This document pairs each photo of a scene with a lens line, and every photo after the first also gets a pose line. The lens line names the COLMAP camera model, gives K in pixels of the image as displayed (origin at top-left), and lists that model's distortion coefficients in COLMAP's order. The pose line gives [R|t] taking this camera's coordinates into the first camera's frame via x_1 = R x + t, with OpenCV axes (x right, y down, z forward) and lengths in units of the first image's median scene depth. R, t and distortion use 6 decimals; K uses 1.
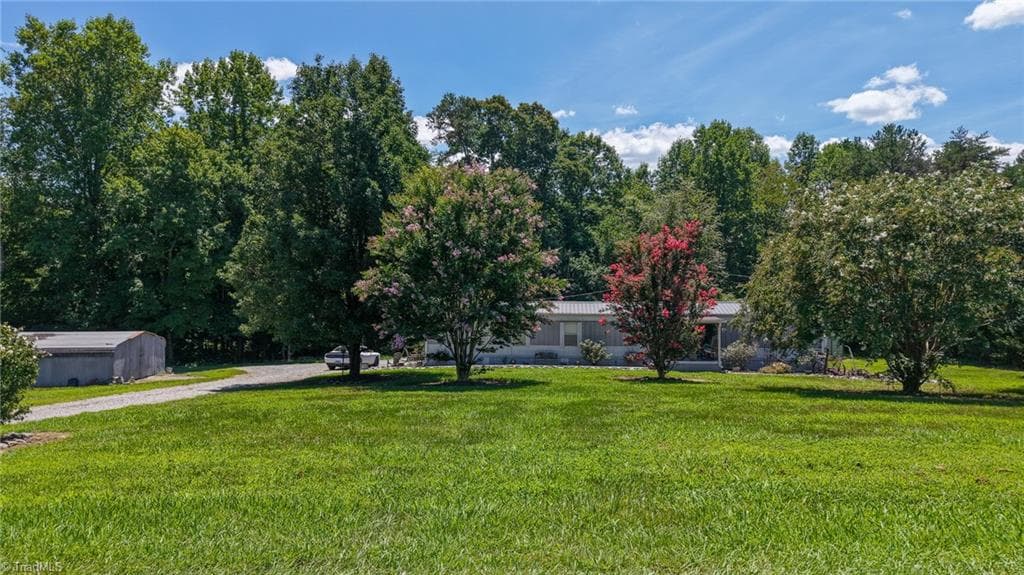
lens RADIAL K [[696.9, 0, 512.0], [0, 696.9, 287.5], [0, 0, 1]] dist [0.055733, -0.055999]
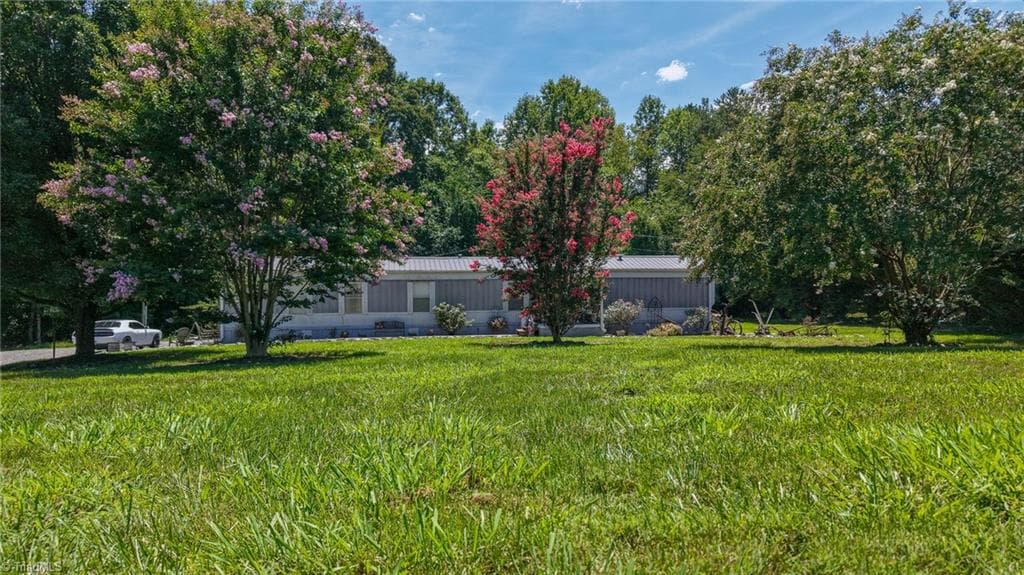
lens RADIAL K [[699.2, 0, 526.2], [0, 699.2, 302.3], [0, 0, 1]] dist [0.005791, -0.057312]
pose [[0.968372, -0.023543, 0.248397, 0.003379], [0.011178, 0.998632, 0.051071, 0.034299], [-0.249260, -0.046679, 0.967311, 0.210100]]
